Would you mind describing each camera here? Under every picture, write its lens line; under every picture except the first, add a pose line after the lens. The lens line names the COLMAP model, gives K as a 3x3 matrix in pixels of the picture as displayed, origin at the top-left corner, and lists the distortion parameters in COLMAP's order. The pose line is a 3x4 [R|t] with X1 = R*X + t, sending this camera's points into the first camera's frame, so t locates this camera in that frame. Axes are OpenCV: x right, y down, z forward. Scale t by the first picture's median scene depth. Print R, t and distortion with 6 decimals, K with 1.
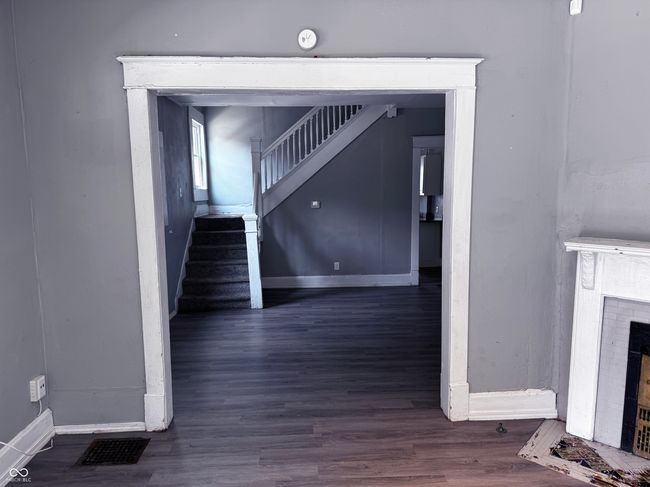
lens RADIAL K [[447.3, 0, 325.0], [0, 447.3, 243.5], [0, 0, 1]] dist [0.004642, -0.004268]
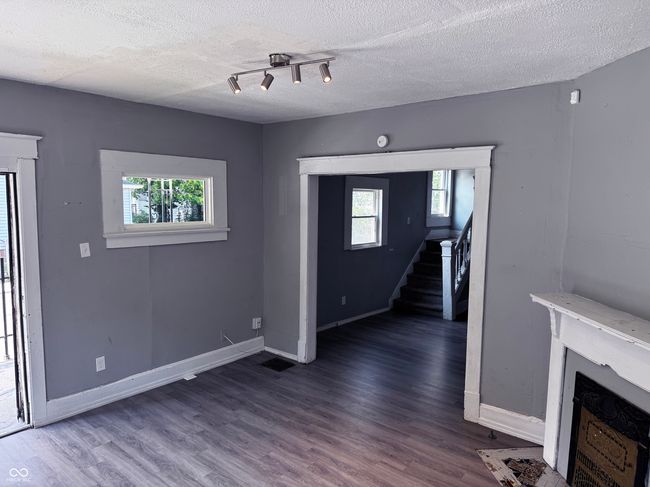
lens RADIAL K [[447.3, 0, 325.0], [0, 447.3, 243.5], [0, 0, 1]] dist [0.004642, -0.004268]
pose [[0.729521, 0.089459, -0.678082, 0.398148], [-0.107677, 0.994068, 0.015302, -0.041417], [0.675429, 0.061851, 0.734827, -0.124671]]
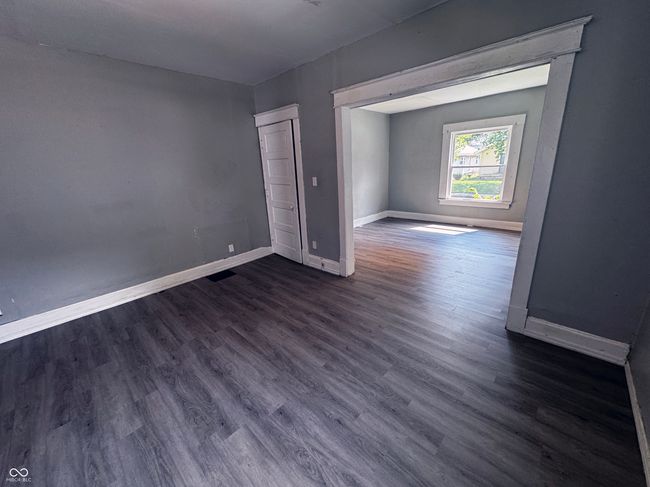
lens RADIAL K [[259.3, 0, 325.0], [0, 259.3, 243.5], [0, 0, 1]] dist [-0.017193, 0.000076]
pose [[-0.694580, -0.163417, 0.700610, -0.232358], [0.145170, 0.921989, 0.358974, -0.099546], [-0.704617, 0.351044, -0.616671, 0.886957]]
